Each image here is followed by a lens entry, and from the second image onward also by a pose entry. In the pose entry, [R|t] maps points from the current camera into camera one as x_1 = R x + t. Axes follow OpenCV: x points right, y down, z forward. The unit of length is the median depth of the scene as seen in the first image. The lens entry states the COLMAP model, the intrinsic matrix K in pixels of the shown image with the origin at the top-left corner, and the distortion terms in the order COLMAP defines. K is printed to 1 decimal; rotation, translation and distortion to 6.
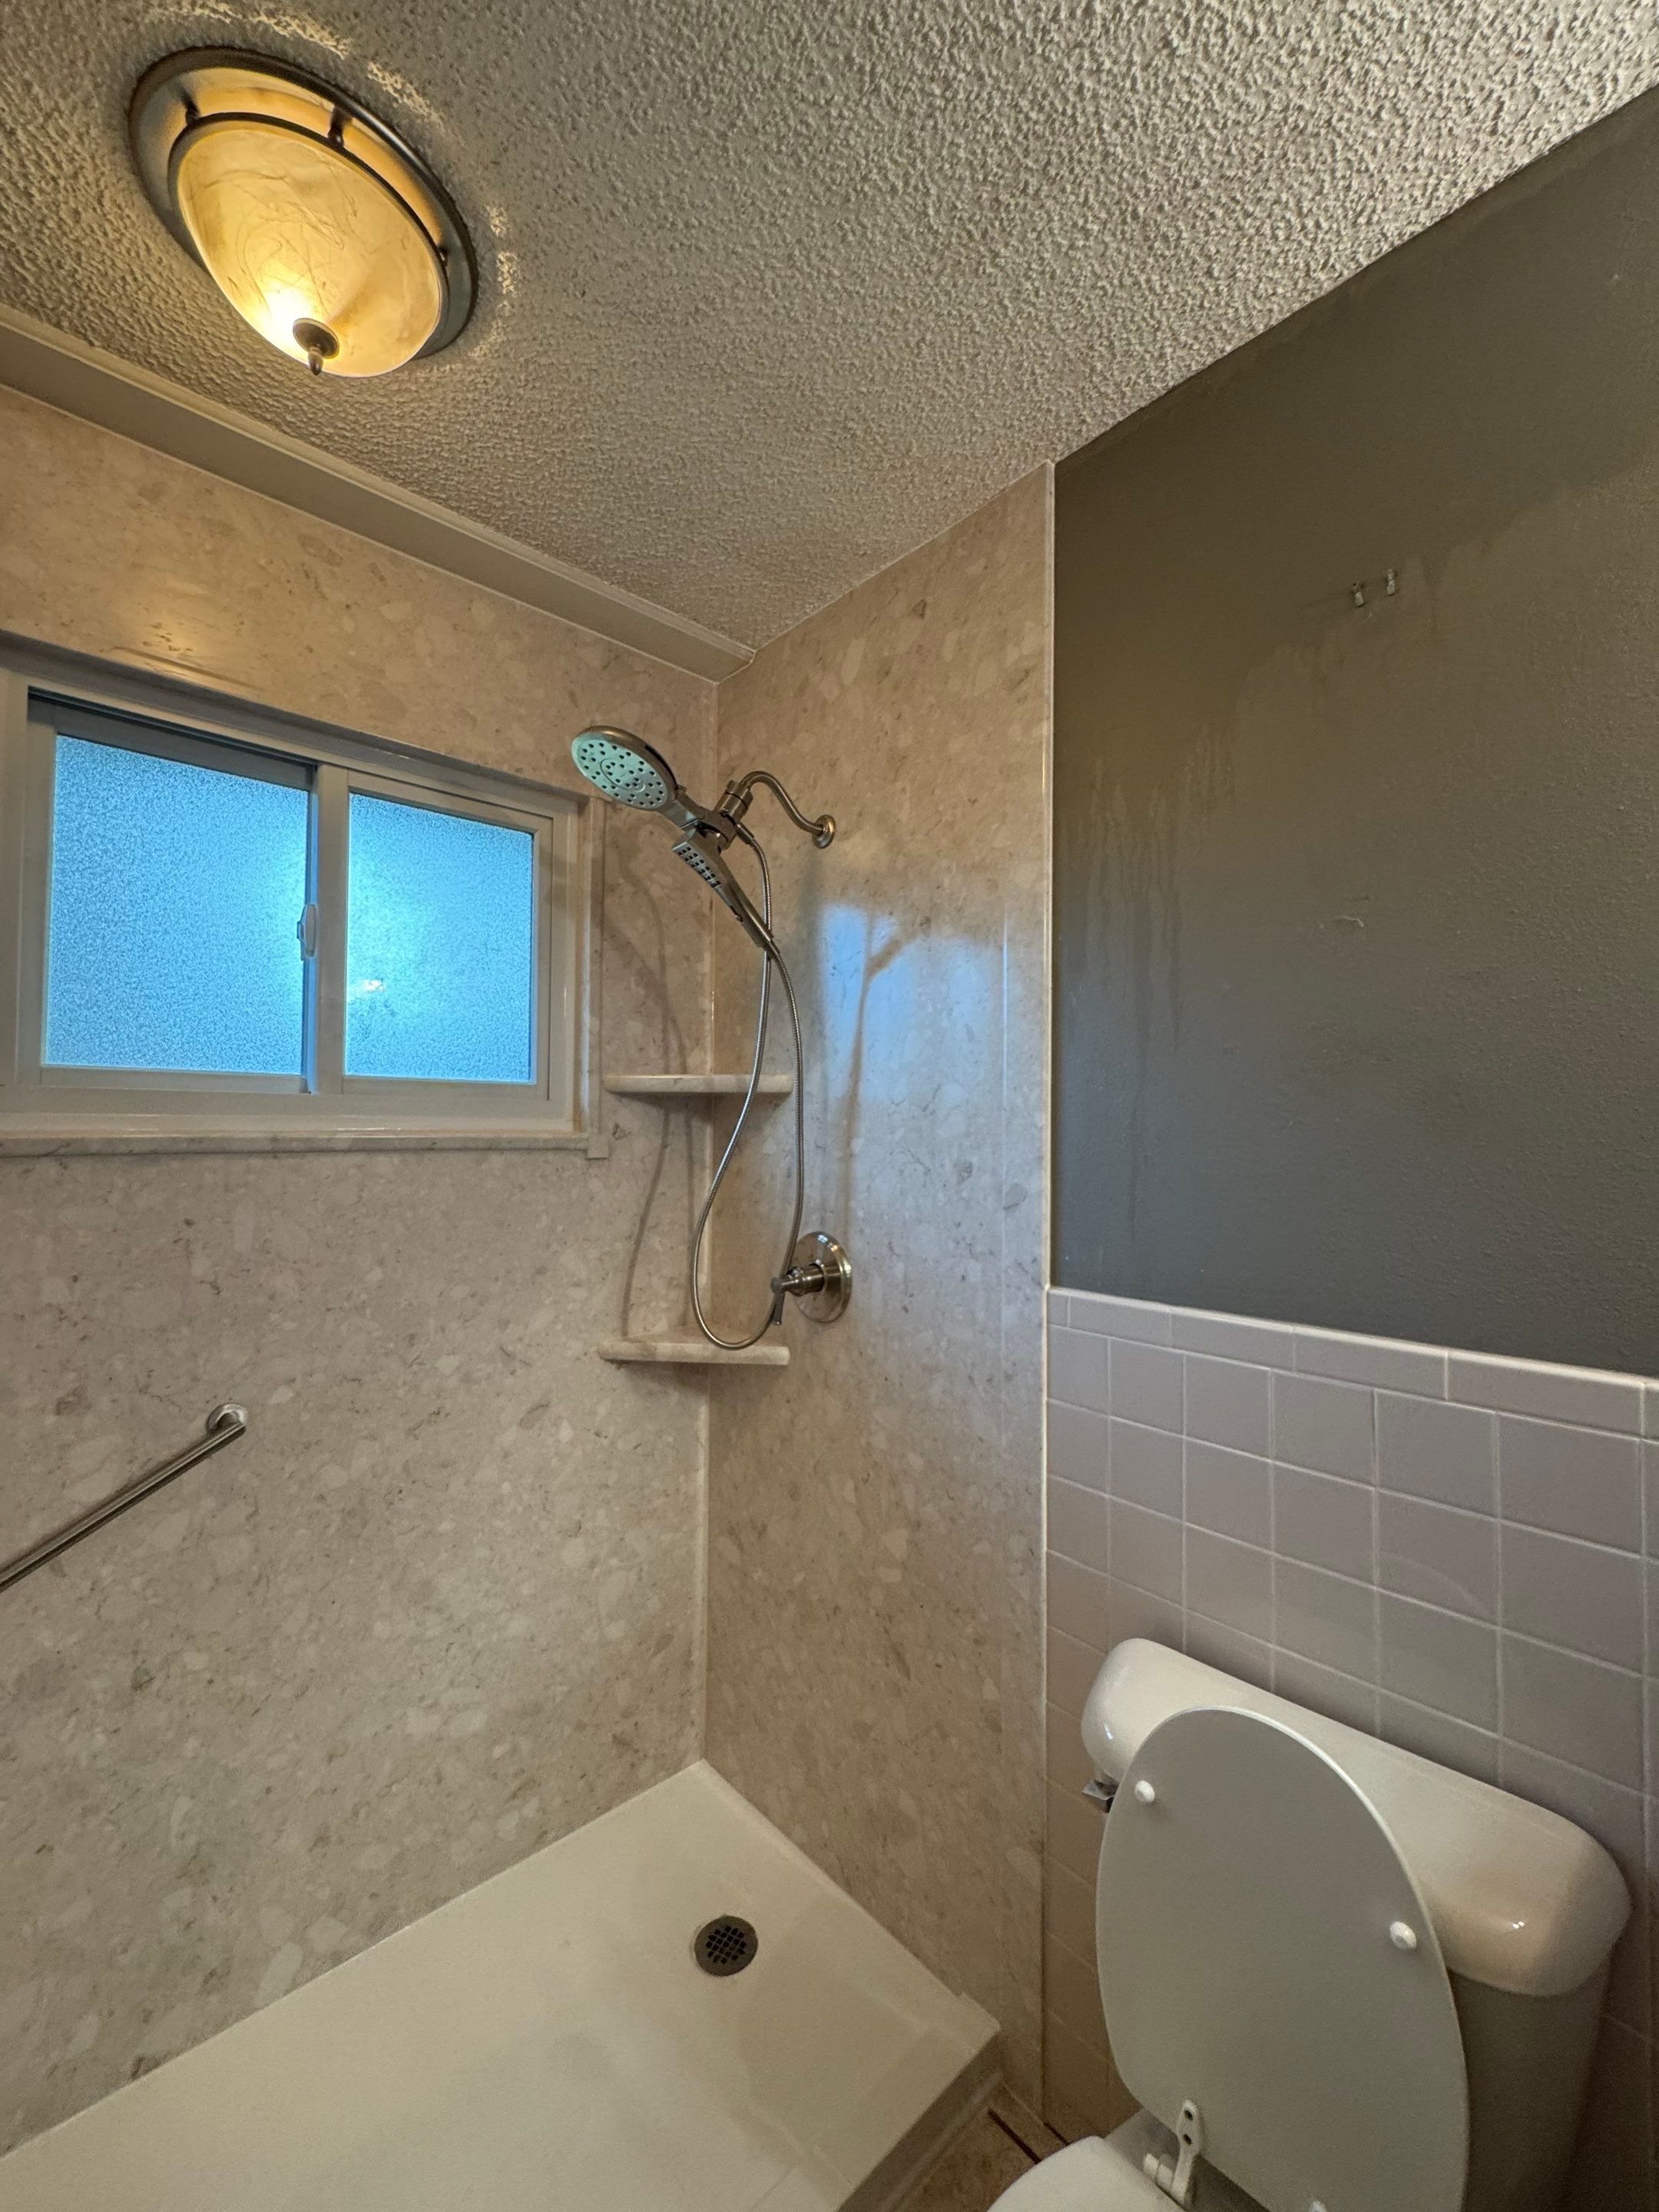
lens RADIAL K [[883.5, 0, 830.2], [0, 883.5, 1103.9], [0, 0, 1]] dist [-0.002837, 0.000265]
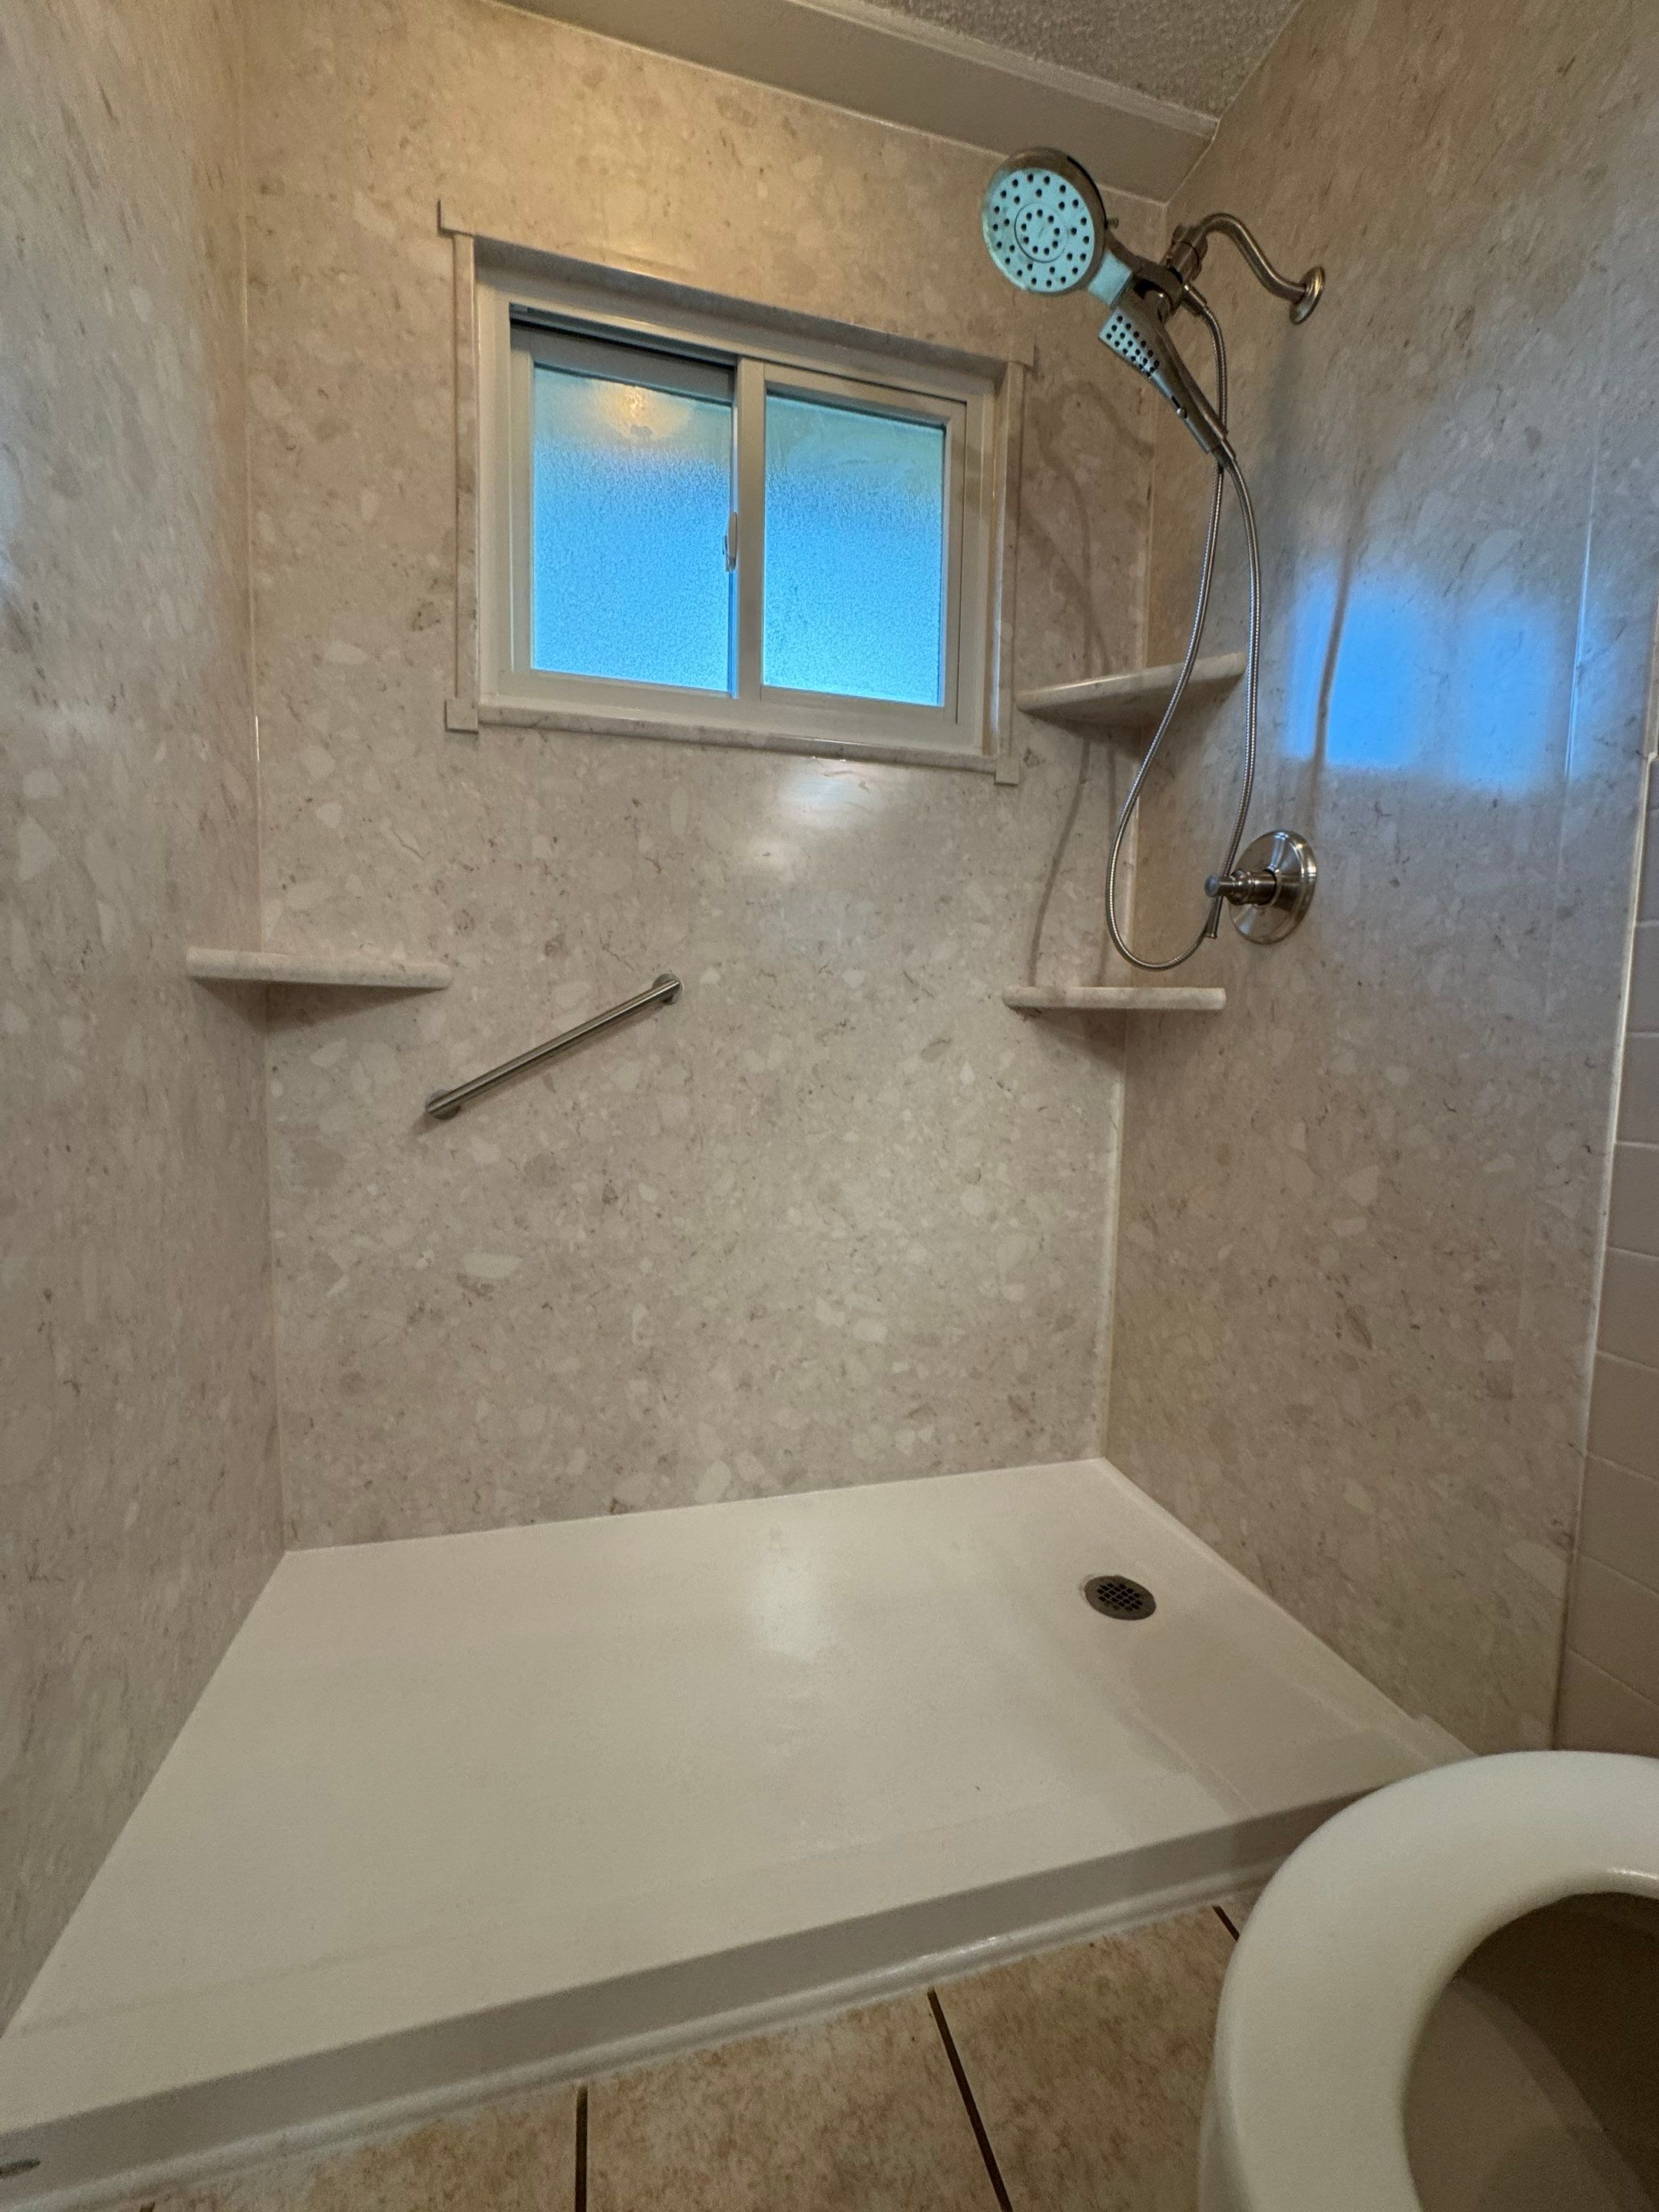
lens RADIAL K [[883.5, 0, 828.8], [0, 883.5, 1105.6], [0, 0, 1]] dist [-0.002837, 0.000265]
pose [[0.887007, 0.049007, -0.459149, 0.011232], [-0.001939, 0.994739, 0.102427, 0.354387], [0.461753, -0.089963, 0.882435, 0.091013]]
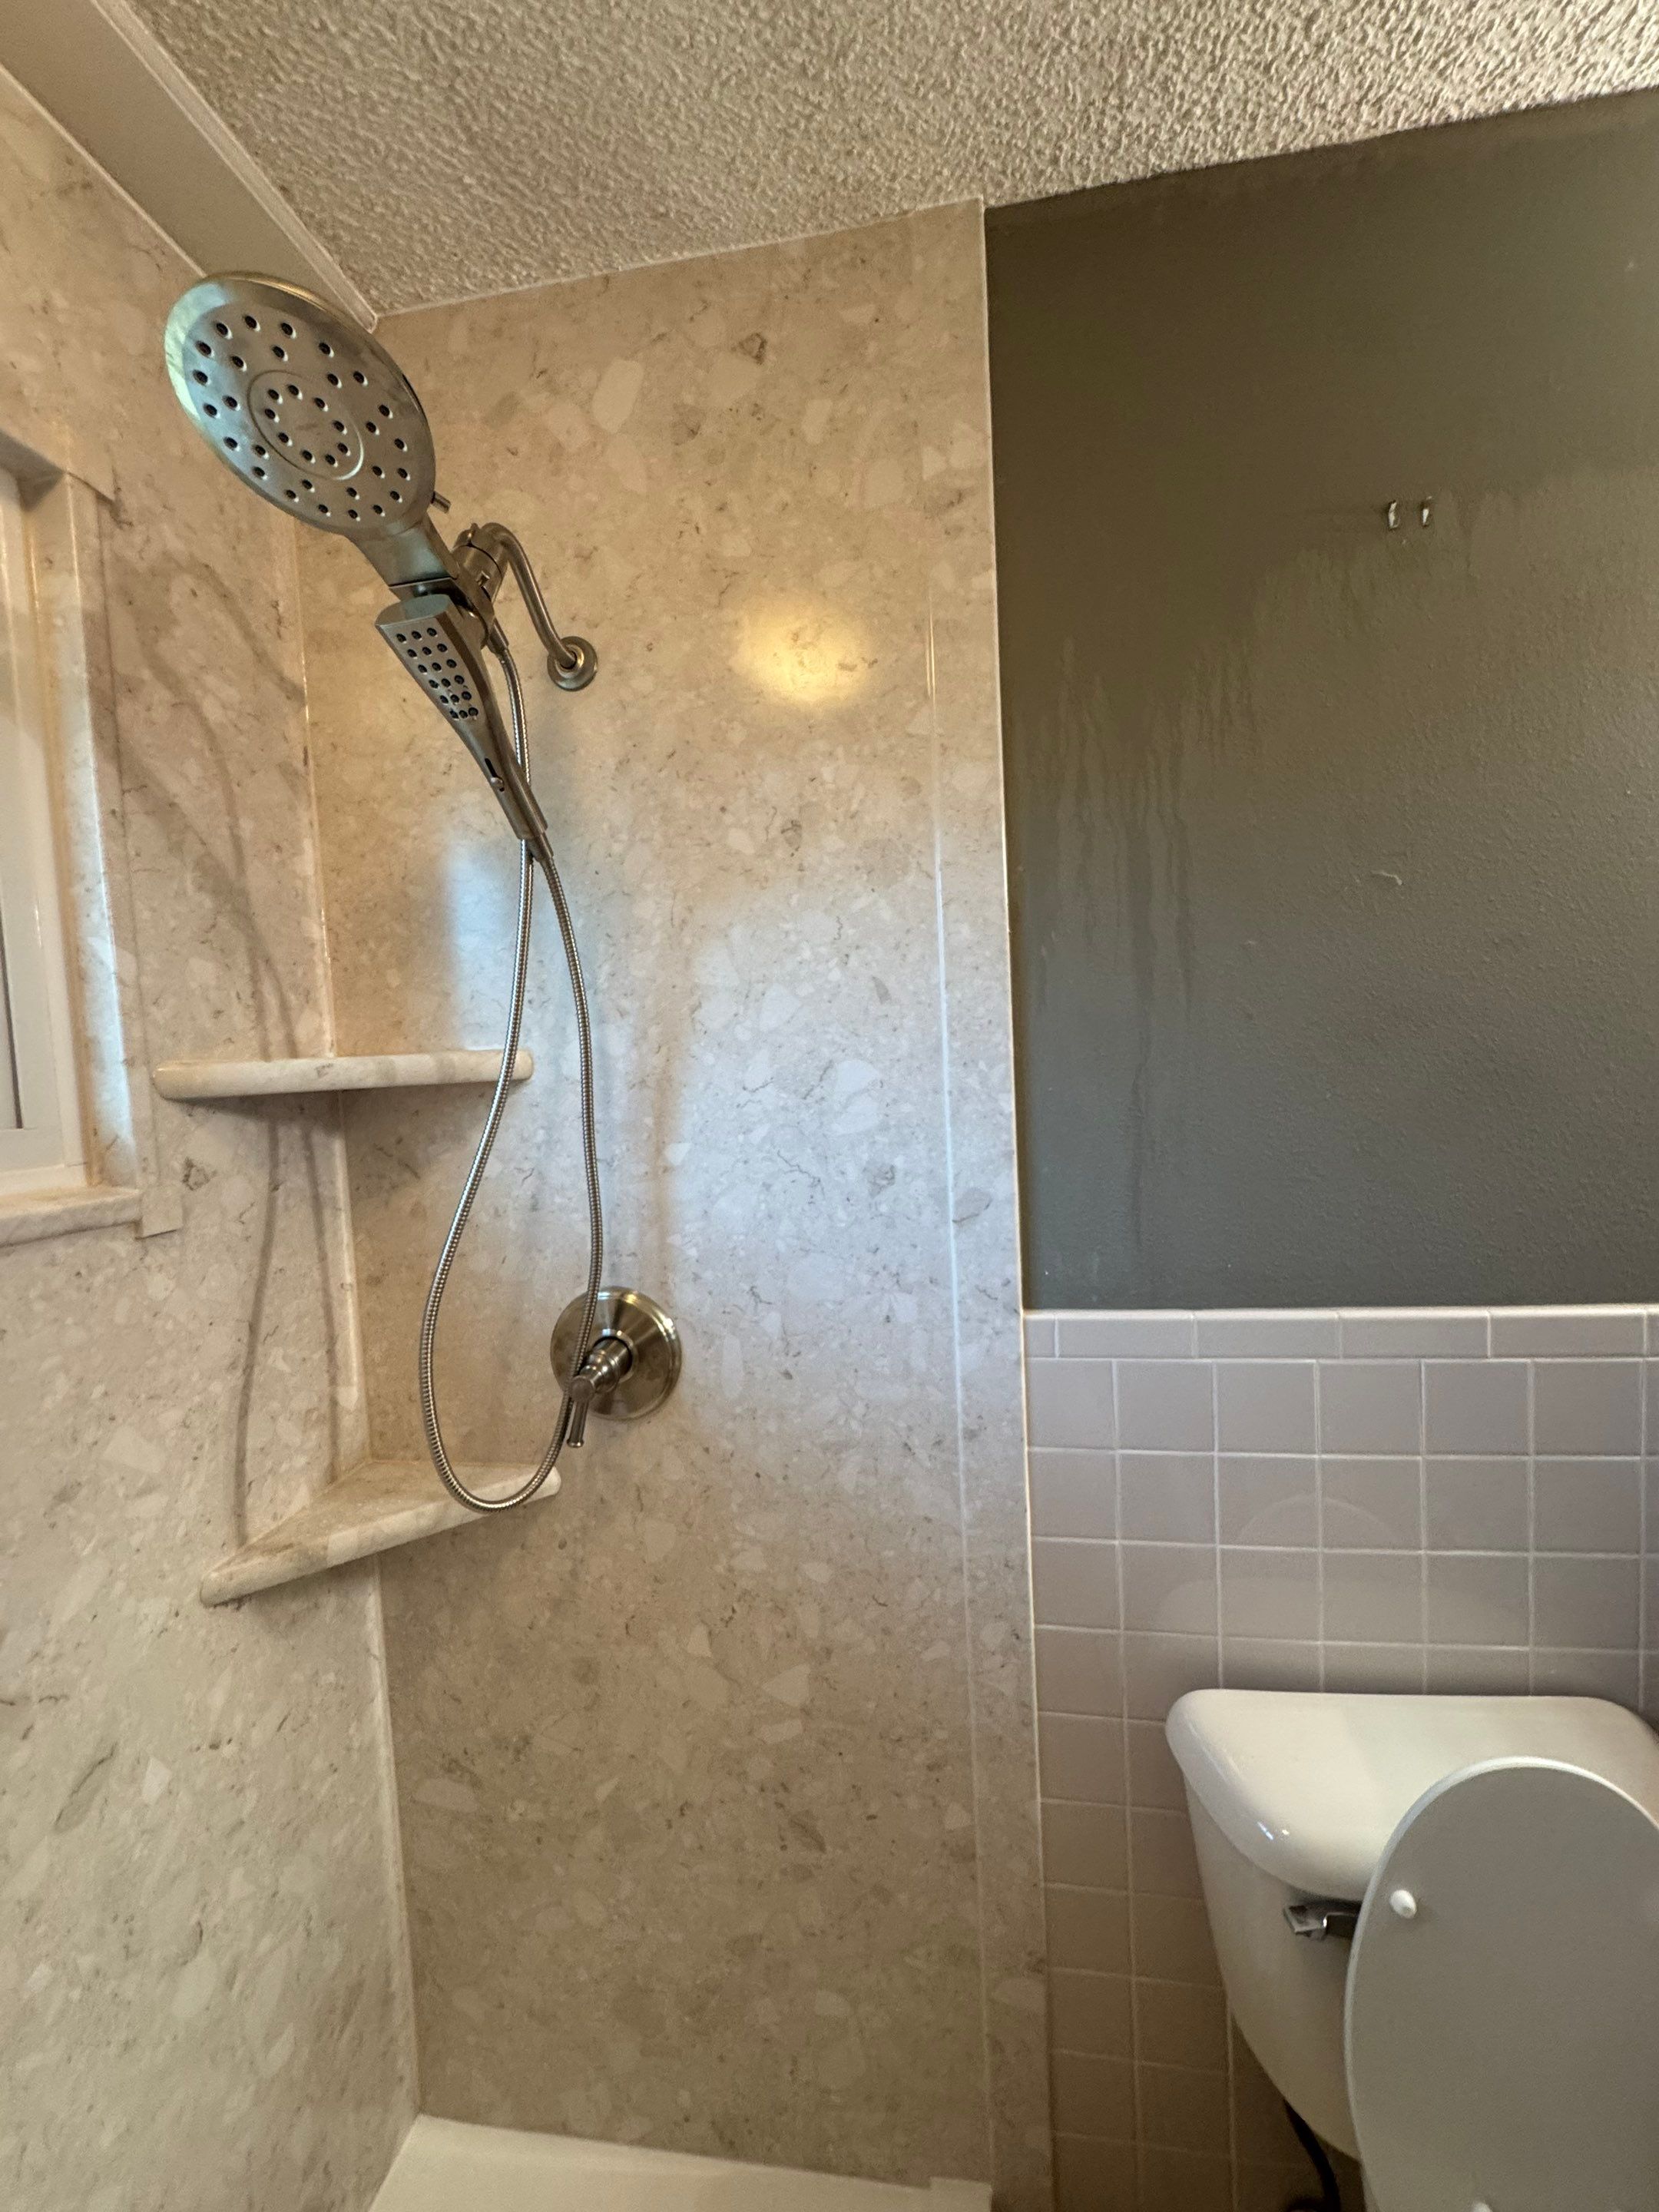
lens RADIAL K [[883.5, 0, 831.5], [0, 883.5, 1104.9], [0, 0, 1]] dist [-0.002837, 0.000265]
pose [[0.774288, -0.081043, 0.627622, -0.328000], [0.037024, 0.995868, 0.082917, -0.045919], [-0.631749, -0.040965, 0.774090, 0.439900]]
